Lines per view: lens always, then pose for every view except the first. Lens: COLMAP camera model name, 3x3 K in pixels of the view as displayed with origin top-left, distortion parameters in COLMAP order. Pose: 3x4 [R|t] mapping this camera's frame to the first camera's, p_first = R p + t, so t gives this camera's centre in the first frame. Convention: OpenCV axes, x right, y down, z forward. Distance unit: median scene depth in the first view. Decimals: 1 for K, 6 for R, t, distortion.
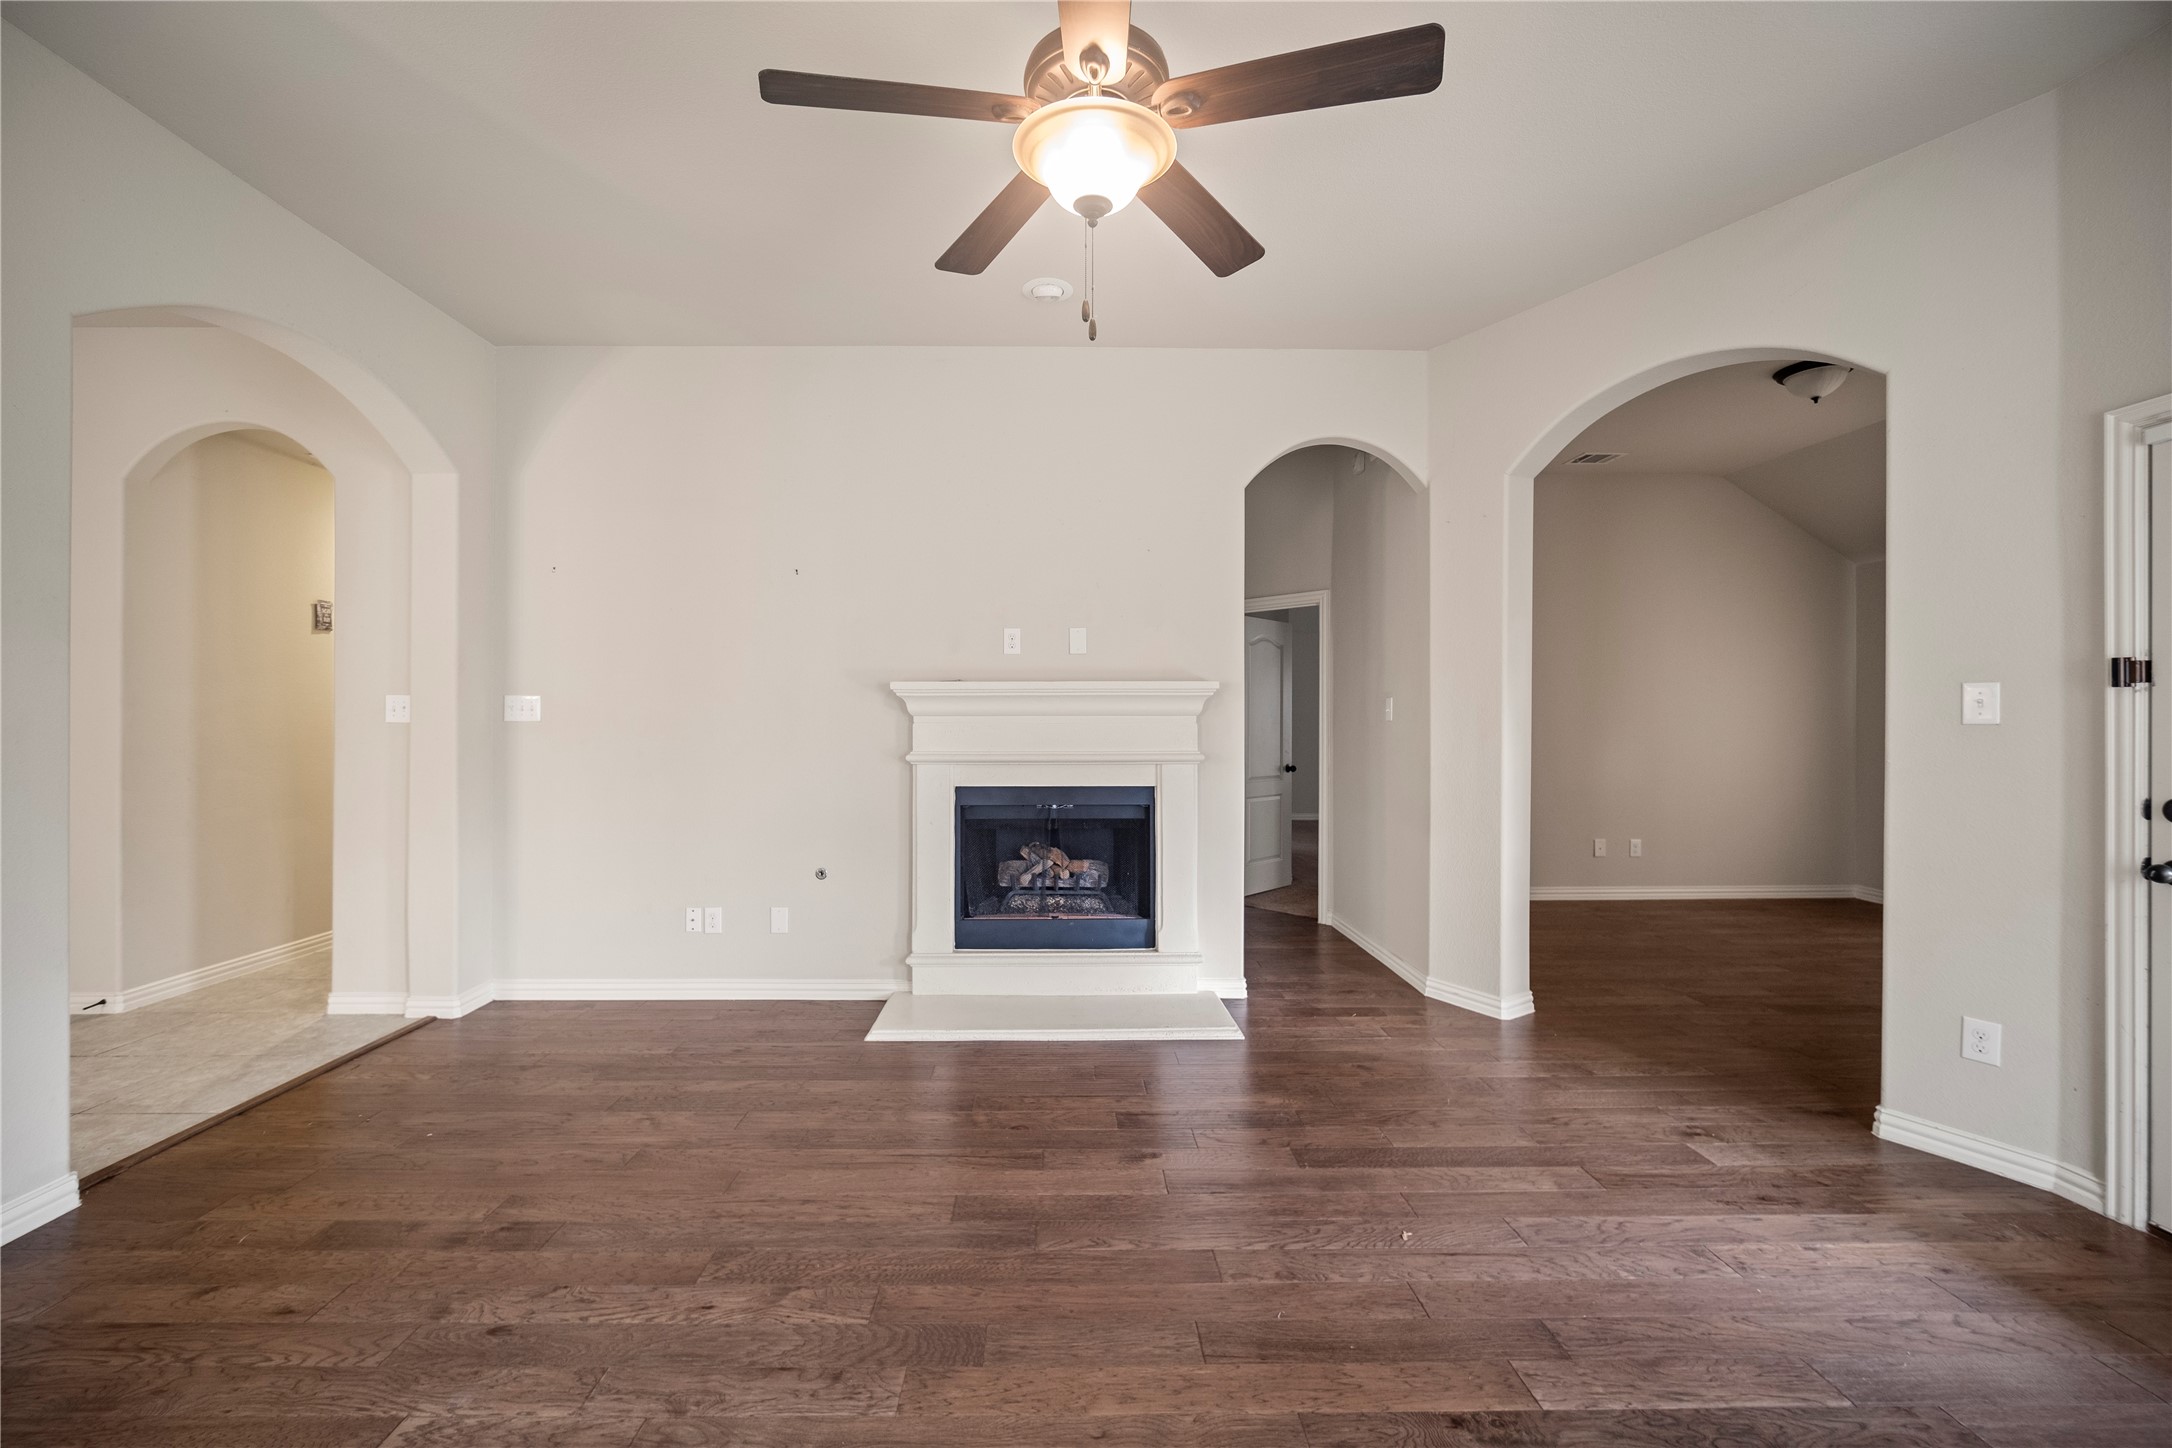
lens RADIAL K [[865.4, 0, 1071.6], [0, 865.4, 716.8], [0, 0, 1]] dist [-0.006186, 0.001340]
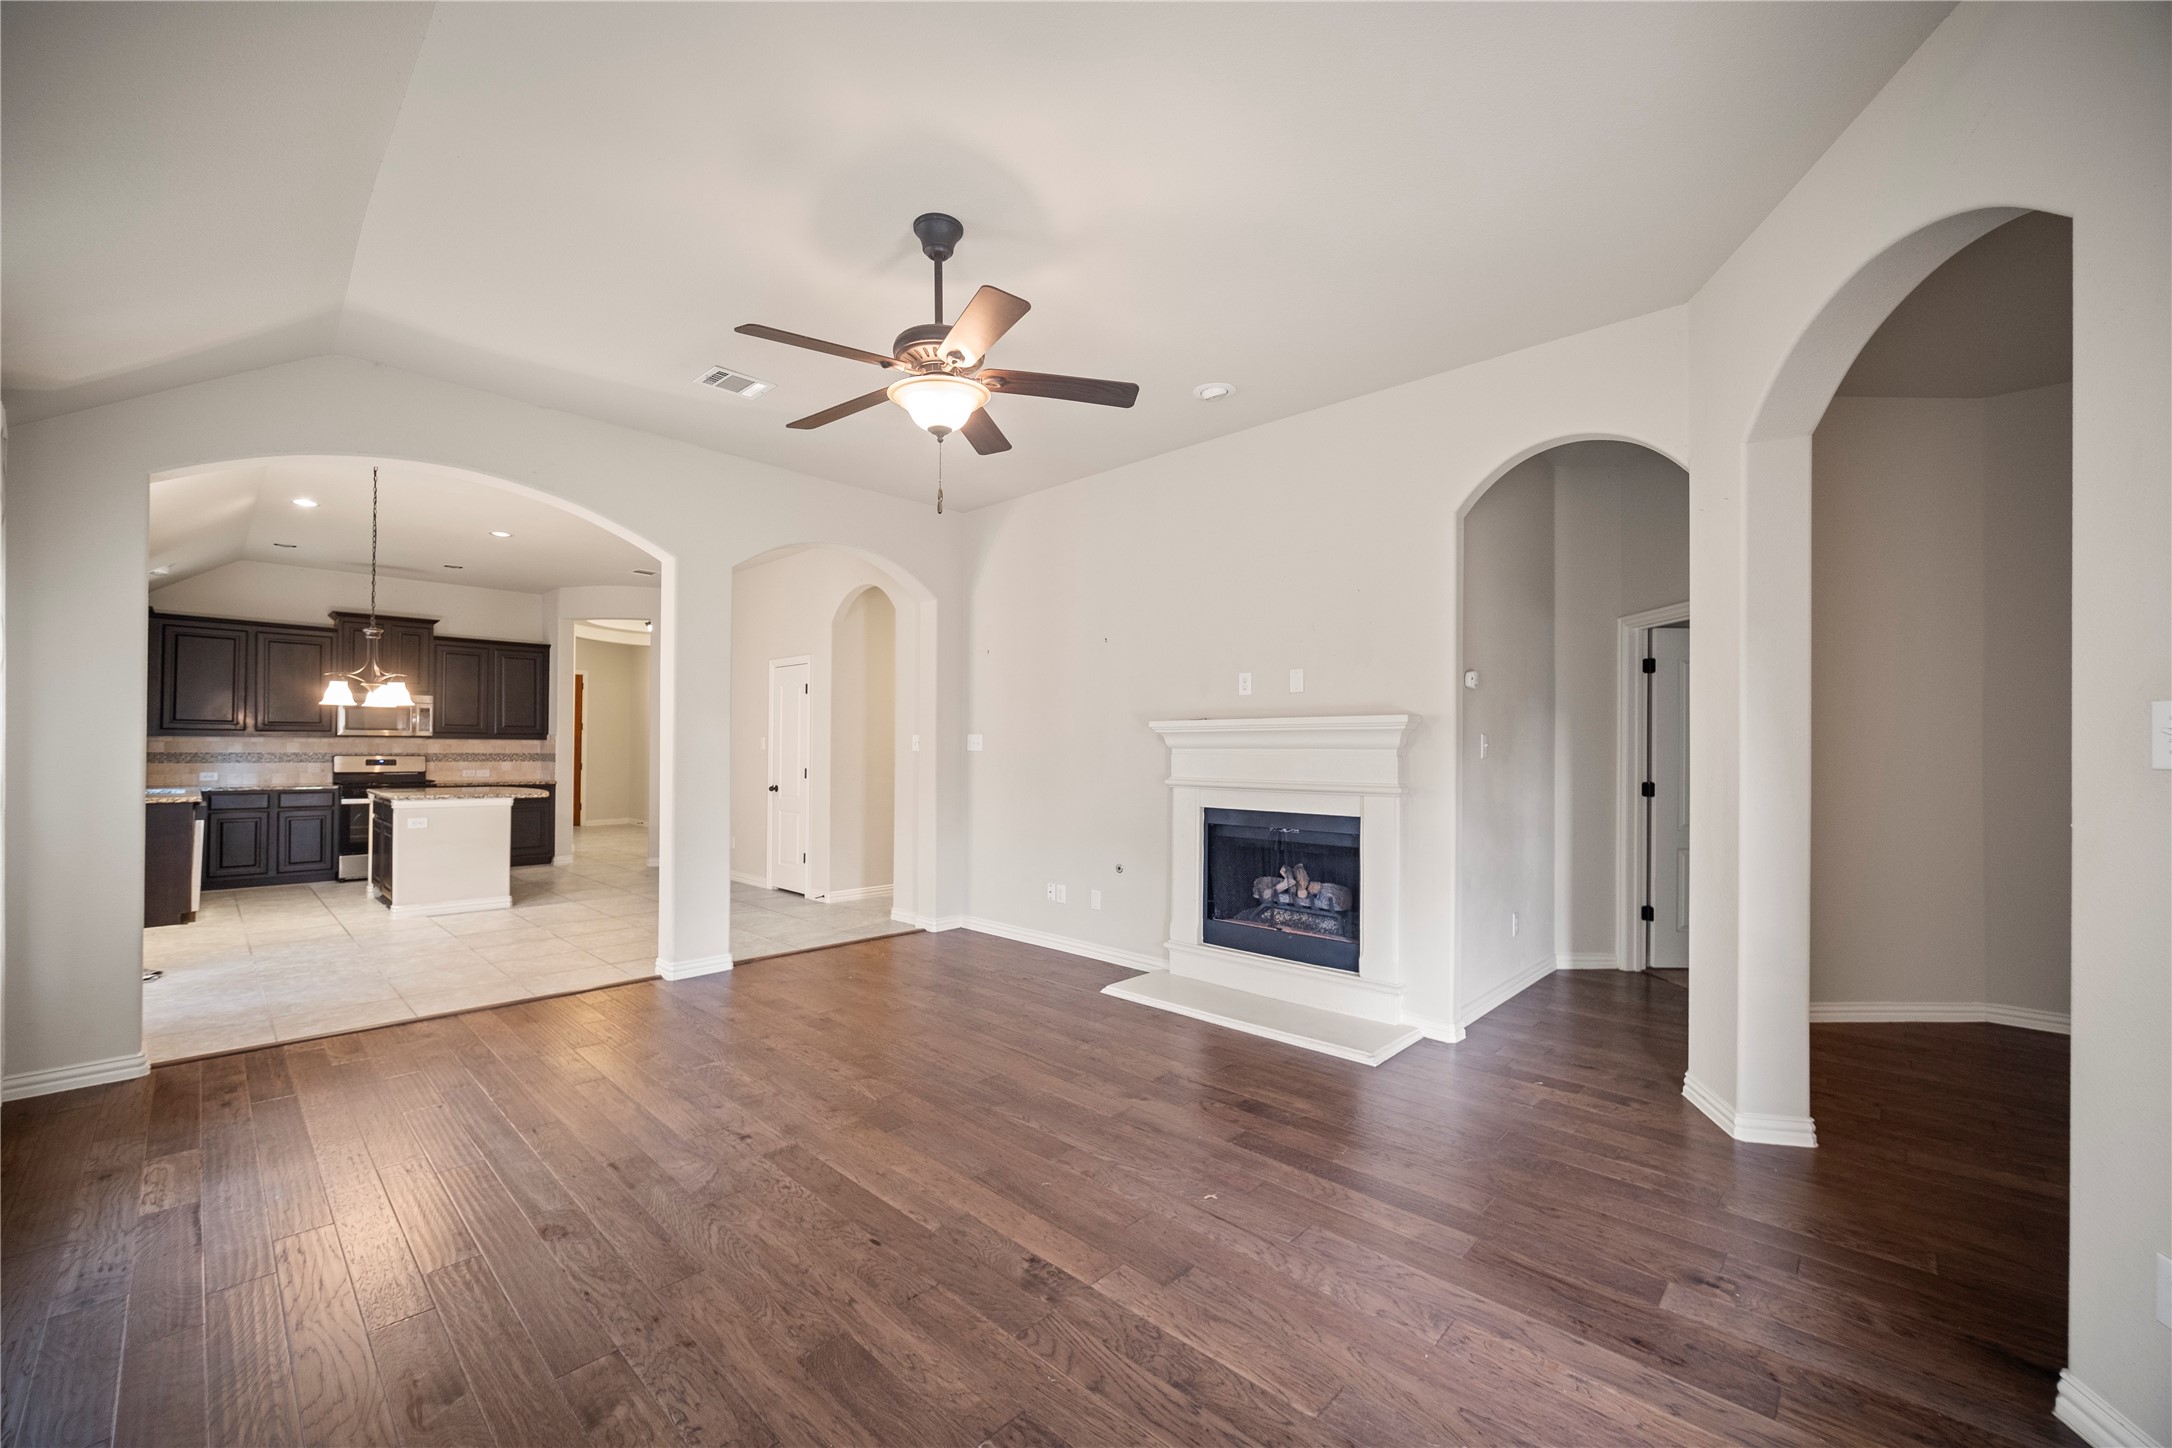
lens RADIAL K [[865.4, 0, 1076.2], [0, 865.4, 736.2], [0, 0, 1]] dist [-0.006186, 0.001340]
pose [[0.711917, -0.006220, -0.702236, 0.588814], [-0.002485, 0.999932, -0.011376, -0.003857], [0.702260, 0.009844, 0.711853, 0.019830]]
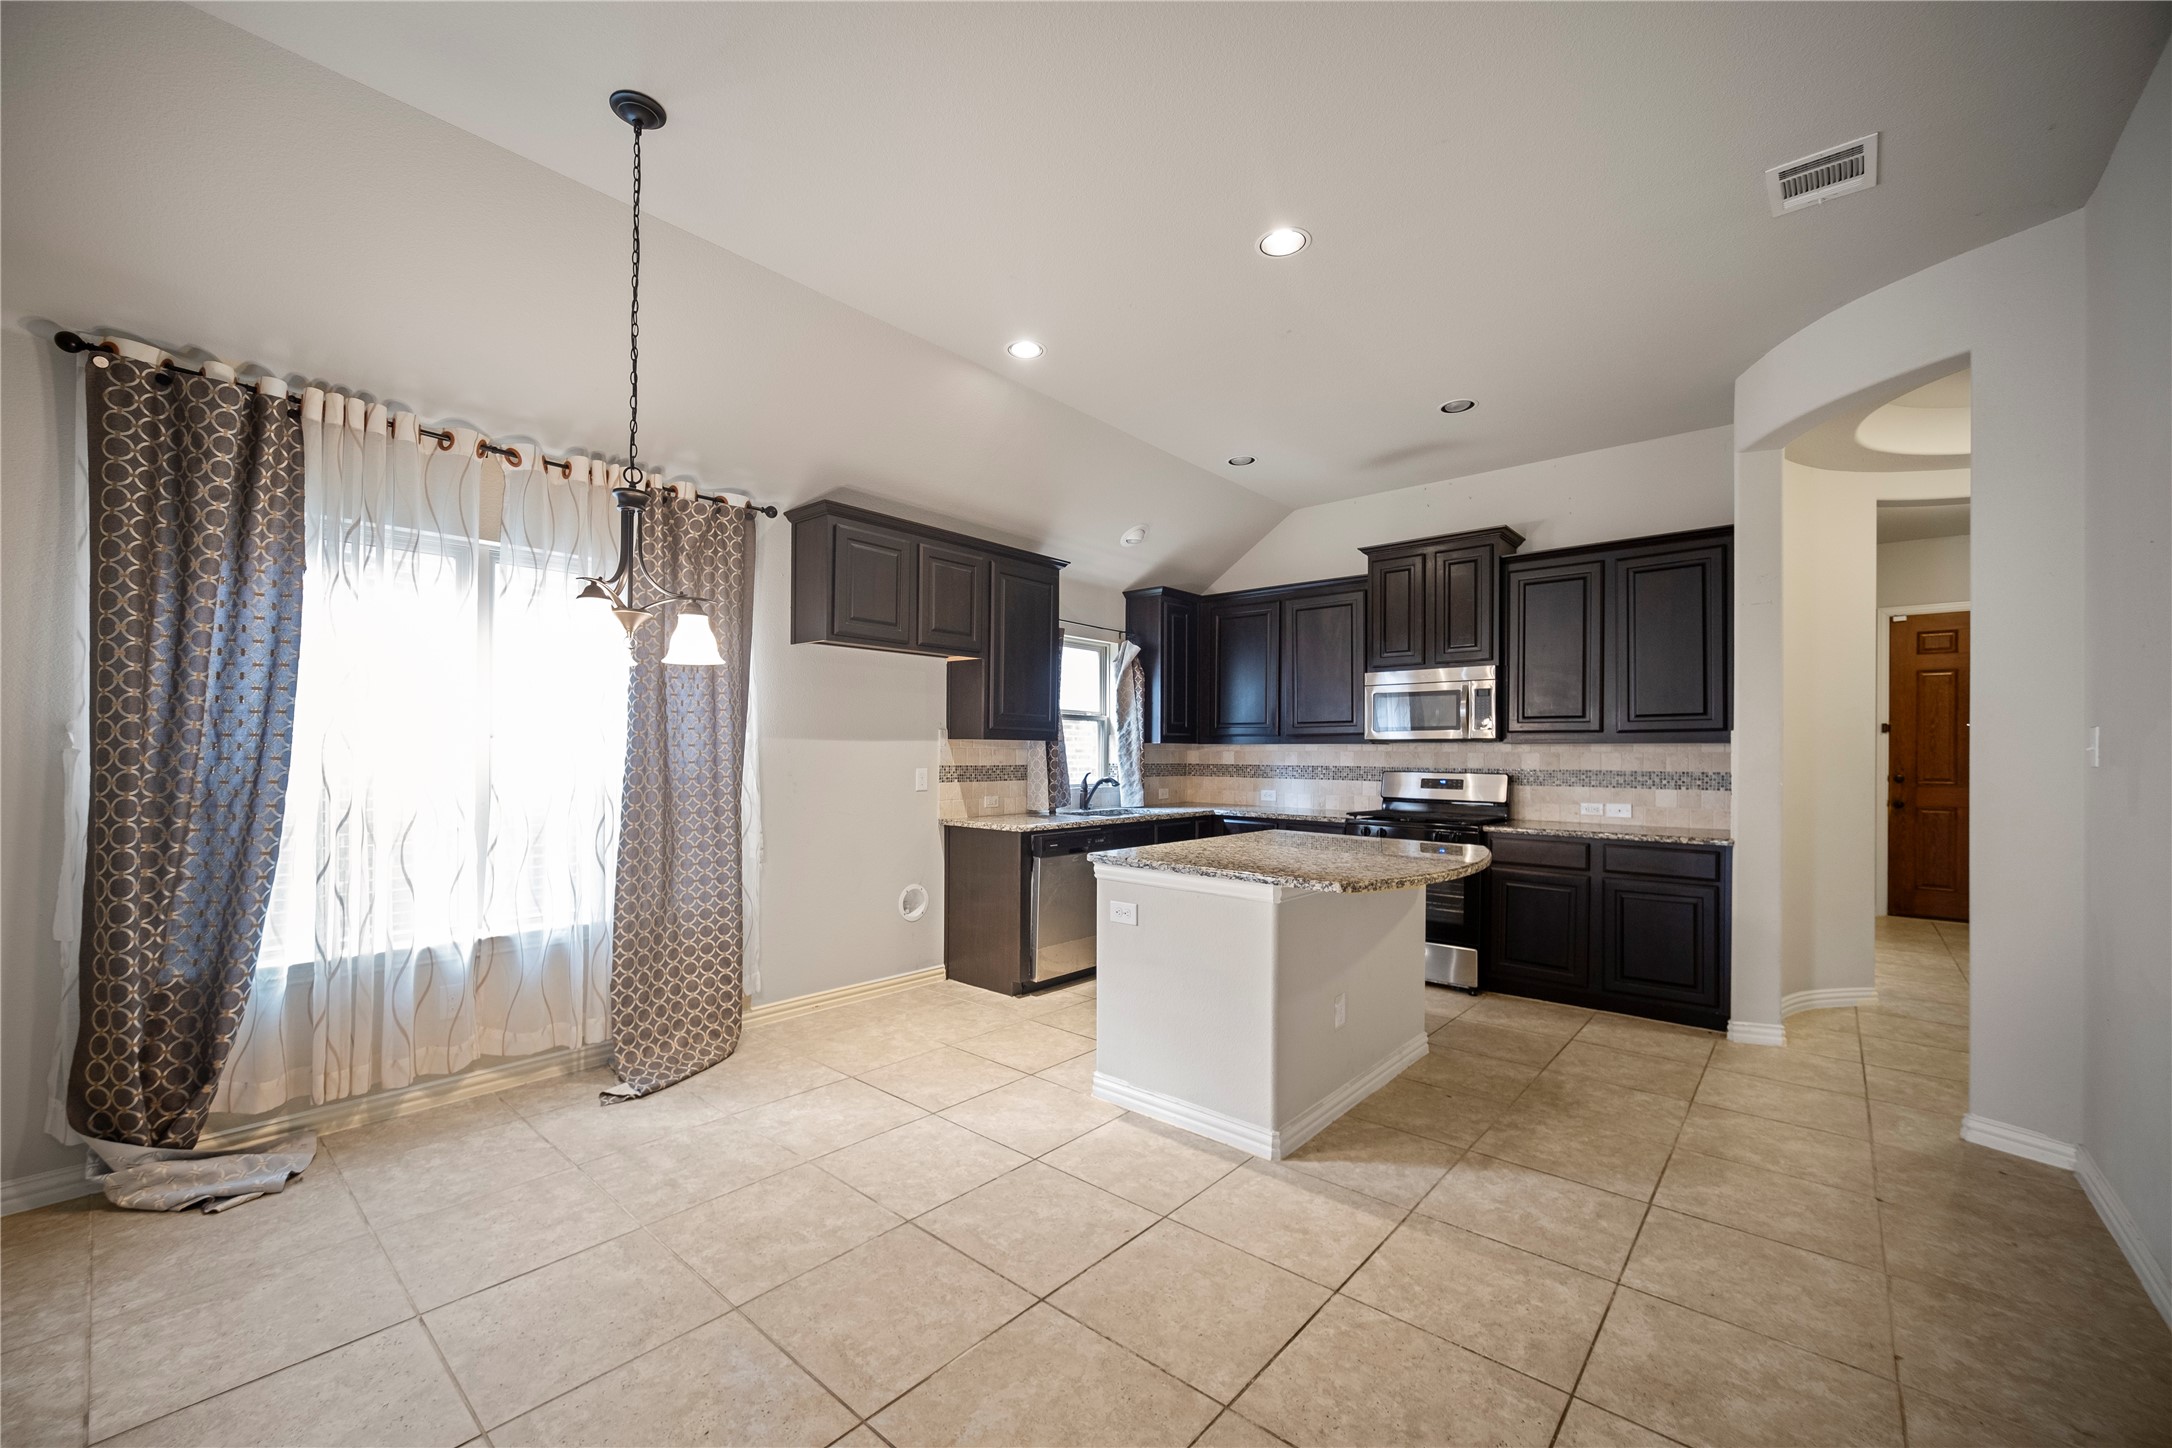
lens RADIAL K [[865.4, 0, 1083.3], [0, 865.4, 742.7], [0, 0, 1]] dist [-0.006186, 0.001340]
pose [[-0.663370, -0.013916, -0.748163, -0.812174], [-0.004686, 0.999885, -0.014443, 0.000987], [0.748277, -0.006075, -0.663358, 0.790125]]
